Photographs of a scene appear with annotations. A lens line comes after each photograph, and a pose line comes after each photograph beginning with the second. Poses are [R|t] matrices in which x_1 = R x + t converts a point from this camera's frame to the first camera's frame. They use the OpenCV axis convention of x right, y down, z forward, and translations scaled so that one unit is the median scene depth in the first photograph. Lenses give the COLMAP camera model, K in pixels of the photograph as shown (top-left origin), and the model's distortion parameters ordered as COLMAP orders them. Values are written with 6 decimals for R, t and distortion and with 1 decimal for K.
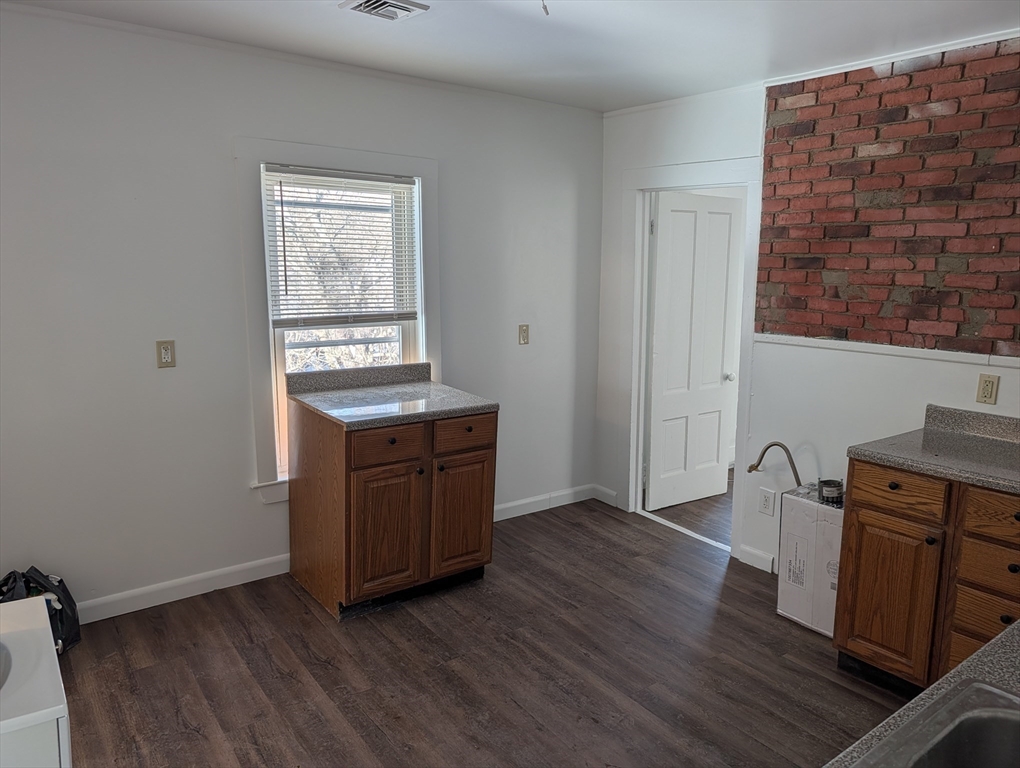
lens RADIAL K [[737.3, 0, 520.9], [0, 737.3, 389.9], [0, 0, 1]] dist [0.024186, -0.019822]
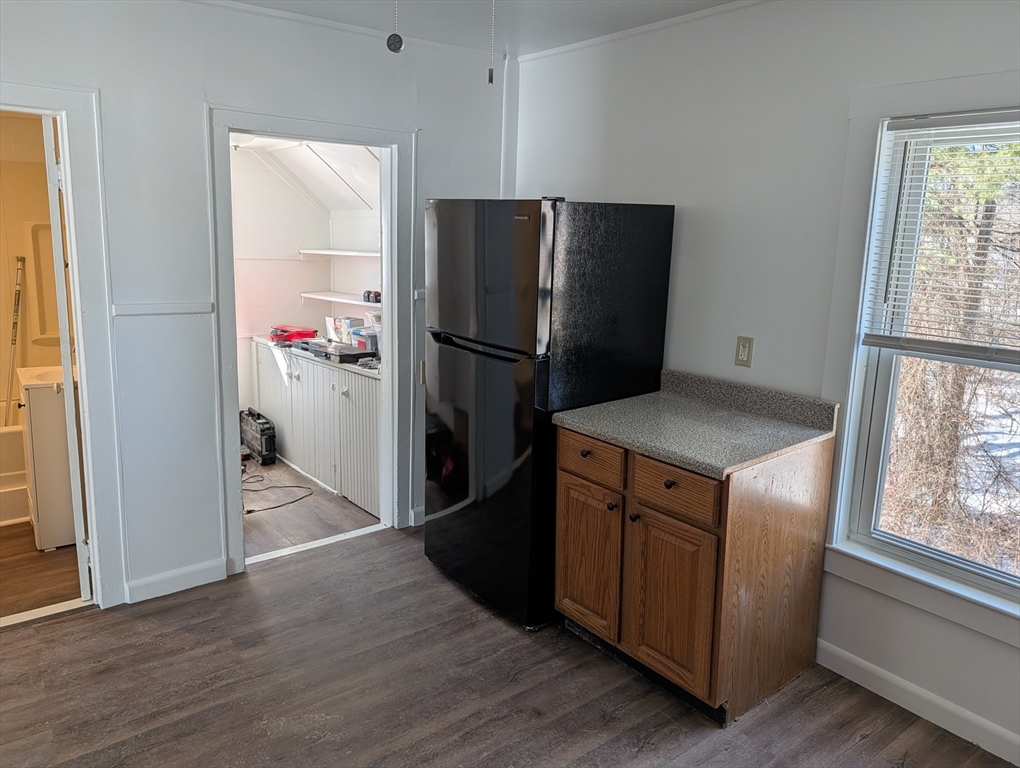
lens RADIAL K [[737.3, 0, 505.6], [0, 737.3, 376.9], [0, 0, 1]] dist [0.024186, -0.019822]
pose [[0.006823, 0.187524, -0.982236, 0.399318], [-0.212289, 0.960141, 0.181831, -0.115497], [0.977183, 0.207278, 0.046360, 0.642225]]
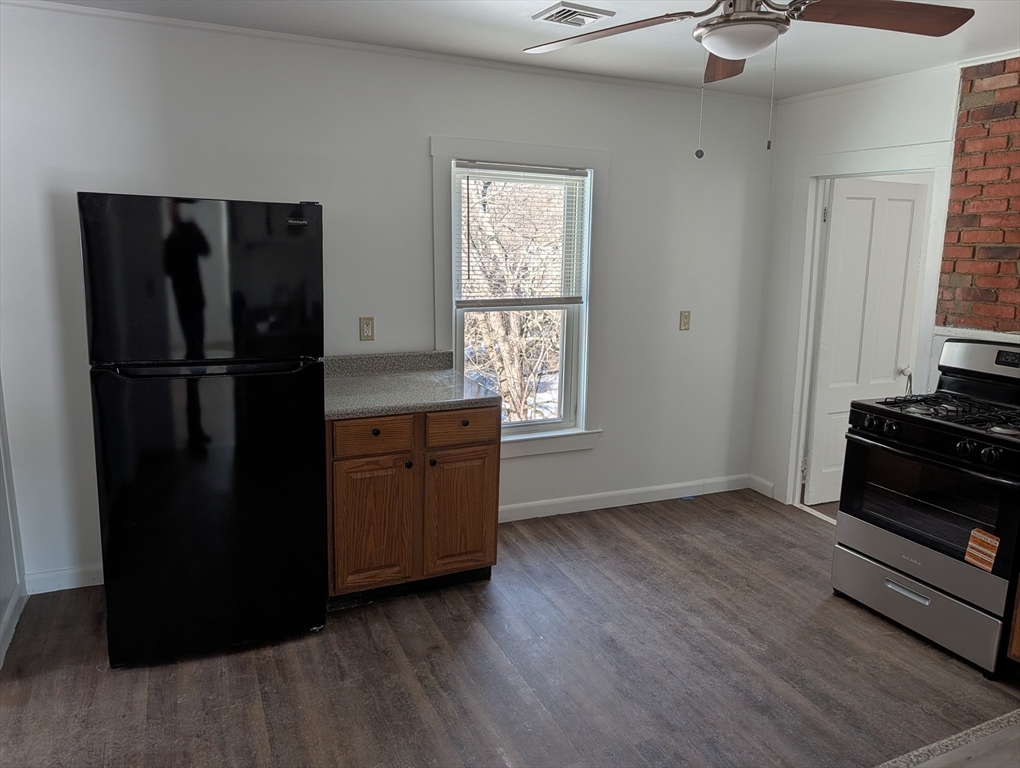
lens RADIAL K [[737.3, 0, 505.5], [0, 737.3, 379.7], [0, 0, 1]] dist [0.024186, -0.019822]
pose [[0.974938, 0.045819, -0.217707, -0.015501], [-0.044822, 0.998950, 0.009521, 0.009469], [0.217915, 0.000475, 0.975968, -0.065043]]
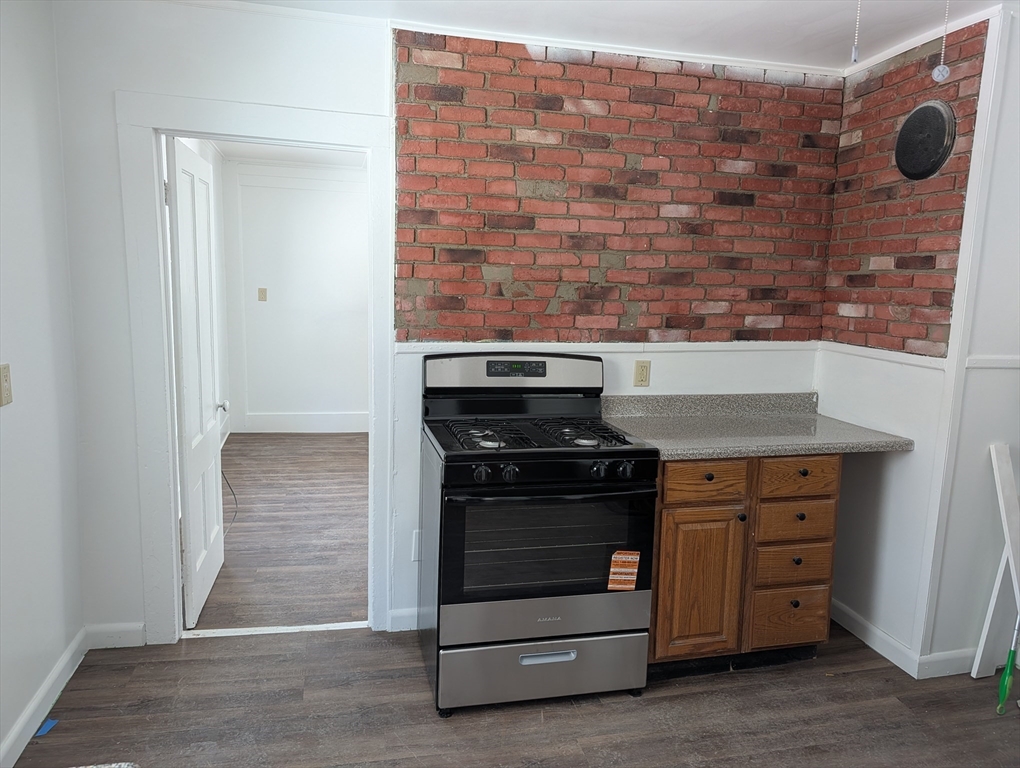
lens RADIAL K [[737.3, 0, 512.6], [0, 737.3, 378.4], [0, 0, 1]] dist [0.024186, -0.019822]
pose [[0.399125, -0.126925, 0.908069, -0.399455], [0.137123, 0.987497, 0.077757, -0.094240], [-0.906585, 0.093482, 0.411539, 0.639866]]
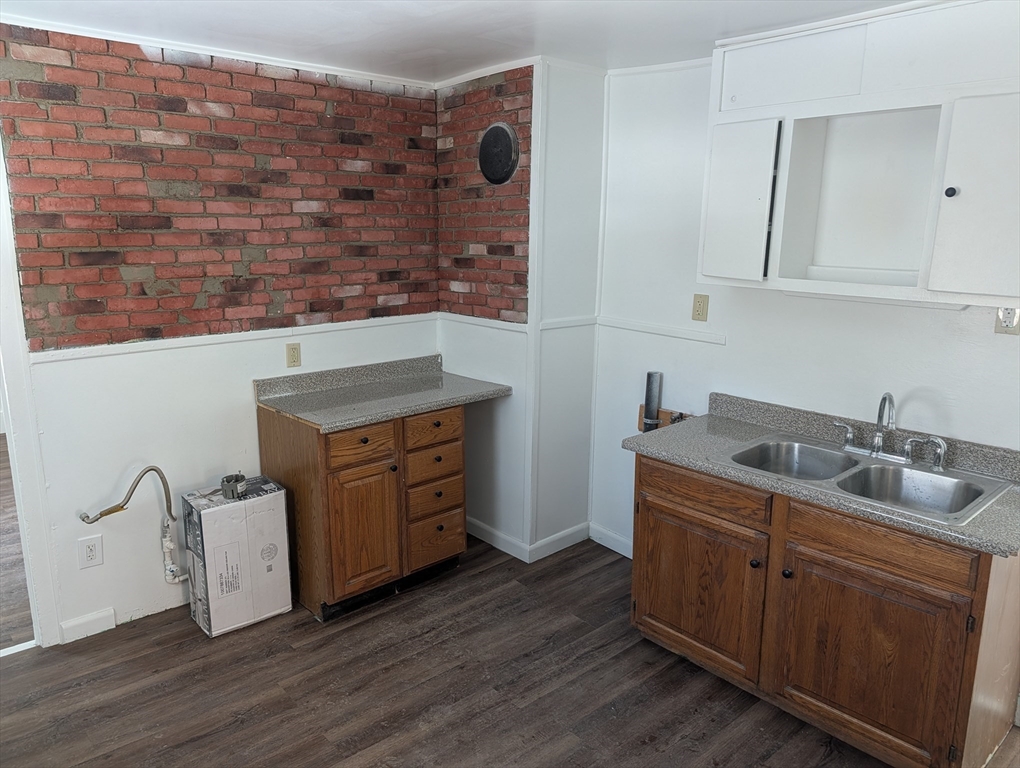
lens RADIAL K [[737.3, 0, 505.7], [0, 737.3, 378.5], [0, 0, 1]] dist [0.024186, -0.019822]
pose [[-0.078965, -0.213150, 0.973823, -0.526779], [0.171354, 0.959432, 0.223895, -0.156410], [-0.982040, 0.184549, -0.039237, 0.629386]]
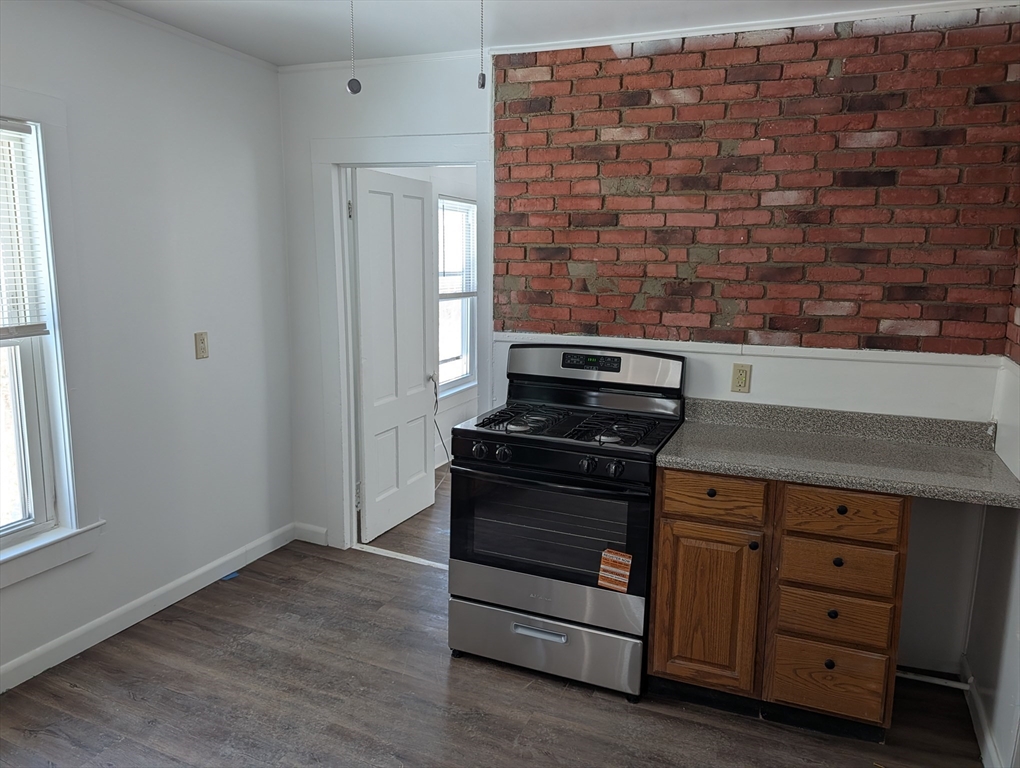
lens RADIAL K [[737.3, 0, 496.4], [0, 737.3, 376.8], [0, 0, 1]] dist [0.024186, -0.019822]
pose [[0.869008, -0.079878, 0.488308, -0.137568], [0.081684, 0.996502, 0.017642, -0.042602], [-0.488010, 0.024556, 0.872493, 0.248868]]
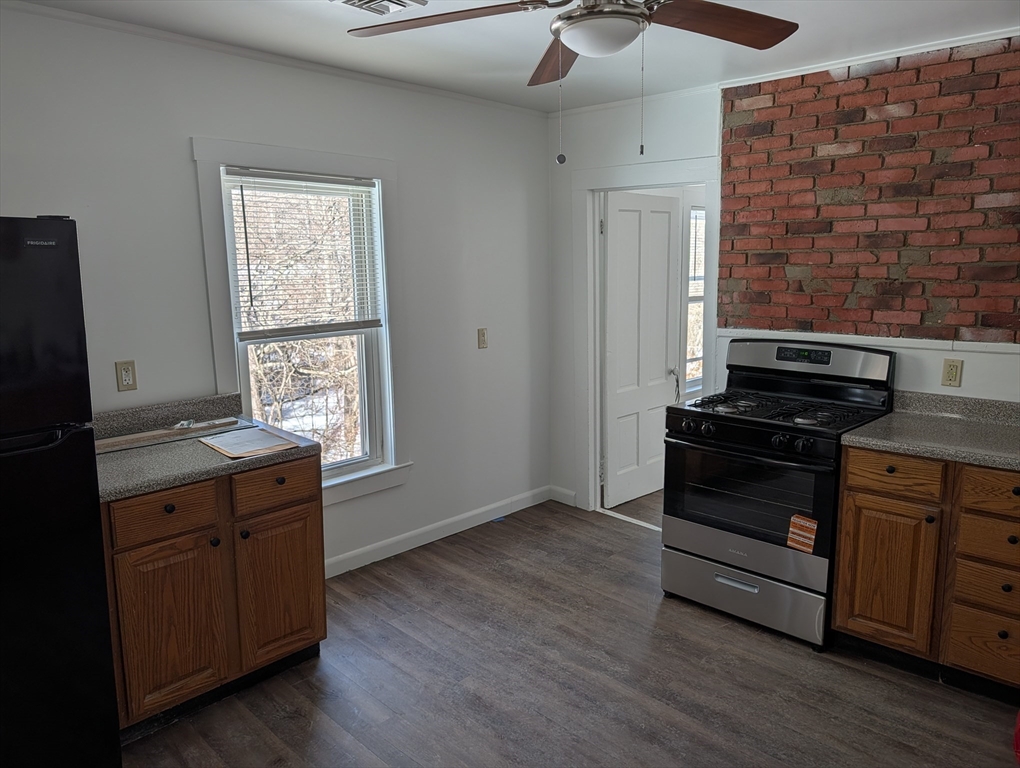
lens RADIAL K [[737.3, 0, 505.8], [0, 737.3, 387.1], [0, 0, 1]] dist [0.024186, -0.019822]
pose [[0.988603, -0.049068, 0.142328, -0.140309], [0.049710, 0.998763, -0.000959, -0.010032], [-0.142105, 0.008024, 0.989819, 0.030838]]
